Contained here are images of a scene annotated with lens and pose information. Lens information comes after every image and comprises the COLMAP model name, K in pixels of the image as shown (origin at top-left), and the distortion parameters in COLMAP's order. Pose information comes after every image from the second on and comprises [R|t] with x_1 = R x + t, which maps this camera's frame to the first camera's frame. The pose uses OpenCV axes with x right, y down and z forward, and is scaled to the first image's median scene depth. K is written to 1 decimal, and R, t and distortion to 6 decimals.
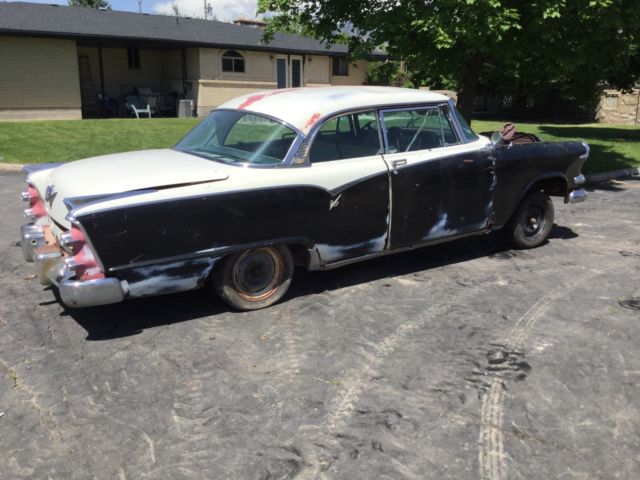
lens RADIAL K [[601.2, 0, 333.6], [0, 601.2, 237.3], [0, 0, 1]] dist [0.025768, 0.000000]
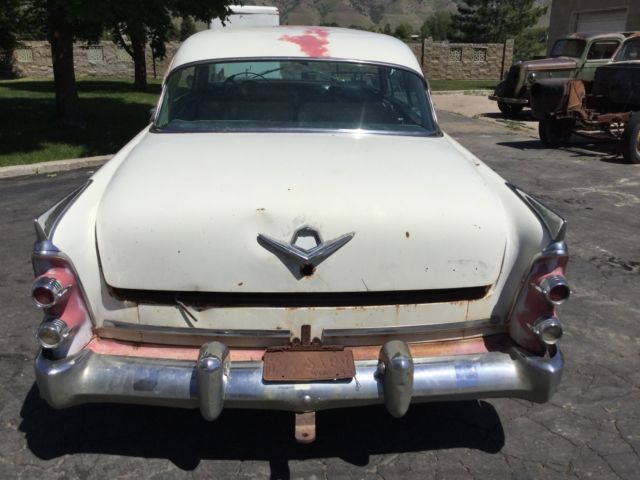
lens RADIAL K [[601.2, 0, 321.9], [0, 601.2, 233.4], [0, 0, 1]] dist [0.025768, 0.000000]
pose [[0.505537, -0.261956, 0.822077, -0.768653], [0.205912, 0.961895, 0.179883, -0.152966], [-0.837873, 0.078338, 0.540214, 0.656887]]
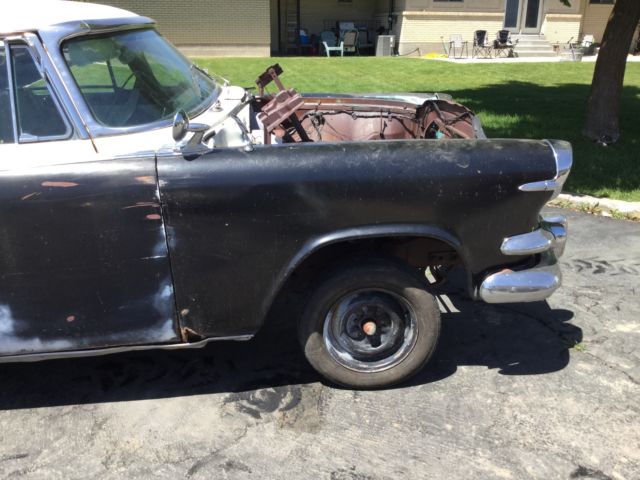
lens RADIAL K [[601.2, 0, 326.8], [0, 601.2, 236.0], [0, 0, 1]] dist [0.025768, 0.000000]
pose [[0.882178, 0.148462, -0.446901, 0.605245], [-0.105451, 0.987184, 0.119786, -0.172233], [0.458957, -0.058546, 0.886528, 0.787737]]
